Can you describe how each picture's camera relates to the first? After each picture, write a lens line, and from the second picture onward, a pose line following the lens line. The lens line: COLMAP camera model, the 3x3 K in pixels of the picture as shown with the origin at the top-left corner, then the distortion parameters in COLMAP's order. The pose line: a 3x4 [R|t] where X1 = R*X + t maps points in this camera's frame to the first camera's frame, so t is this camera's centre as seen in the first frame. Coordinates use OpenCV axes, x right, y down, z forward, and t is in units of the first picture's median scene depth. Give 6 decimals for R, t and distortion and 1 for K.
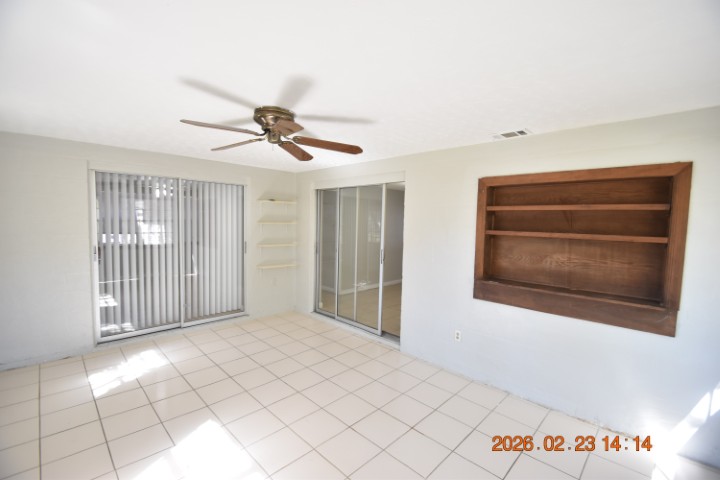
lens RADIAL K [[315.8, 0, 358.3], [0, 315.8, 243.4], [0, 0, 1]] dist [0.002478, -0.007036]
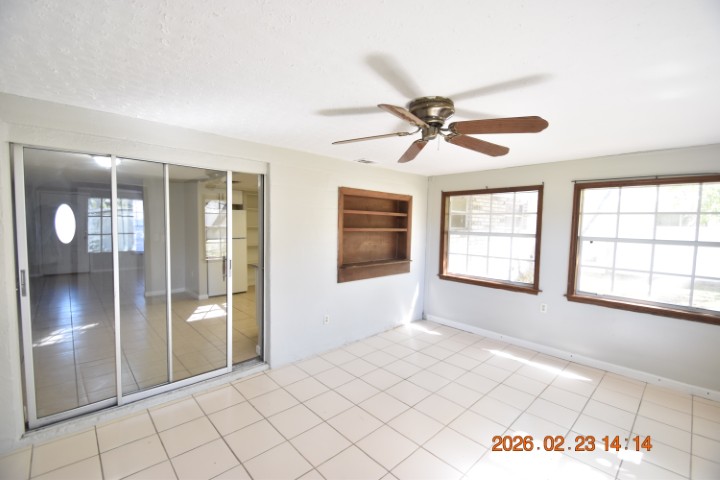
lens RADIAL K [[315.8, 0, 358.3], [0, 315.8, 243.4], [0, 0, 1]] dist [0.002478, -0.007036]
pose [[0.042196, -0.092381, 0.994829, -0.893395], [0.049227, 0.994699, 0.090281, -0.095052], [-0.997896, 0.045163, 0.046520, 0.889835]]
